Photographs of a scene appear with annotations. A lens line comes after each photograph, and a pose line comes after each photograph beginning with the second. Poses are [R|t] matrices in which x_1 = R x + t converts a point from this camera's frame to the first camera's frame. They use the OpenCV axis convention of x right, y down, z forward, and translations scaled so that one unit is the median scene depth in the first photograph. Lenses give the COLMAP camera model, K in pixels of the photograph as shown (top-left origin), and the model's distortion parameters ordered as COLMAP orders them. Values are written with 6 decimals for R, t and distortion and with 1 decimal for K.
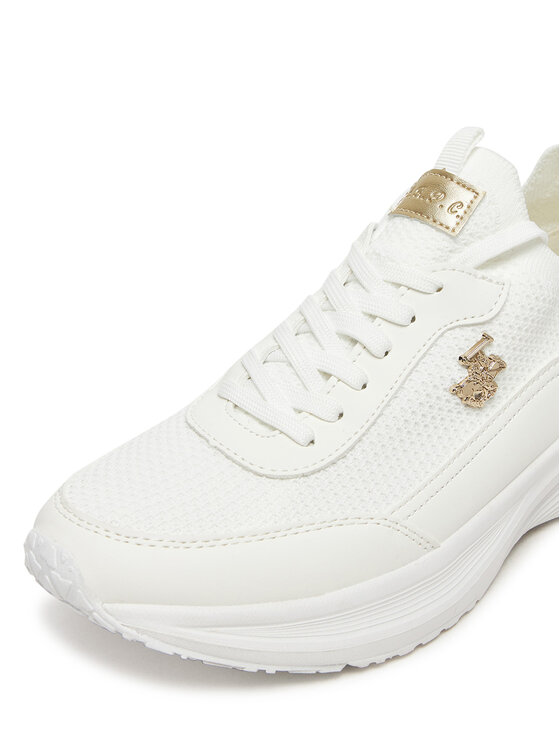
lens RADIAL K [[1430.8, 0, 278.6], [0, 1430.8, 373.3], [0, 0, 1]] dist [0.009437, 0.000000]
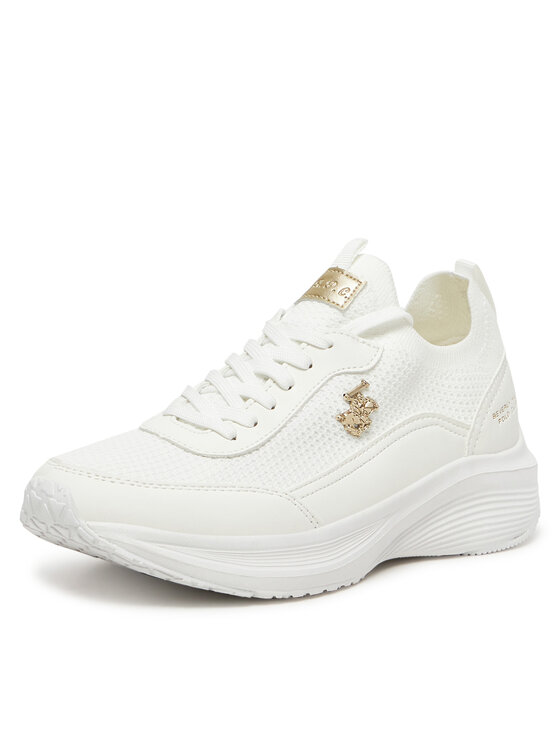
lens RADIAL K [[1276.3, 0, 281.8], [0, 1276.3, 373.7], [0, 0, 1]] dist [0.080967, 0.000000]
pose [[0.997123, 0.038108, 0.065524, -0.012028], [-0.030932, 0.993752, -0.107243, 0.098840], [-0.069202, 0.104908, 0.992071, -0.195750]]
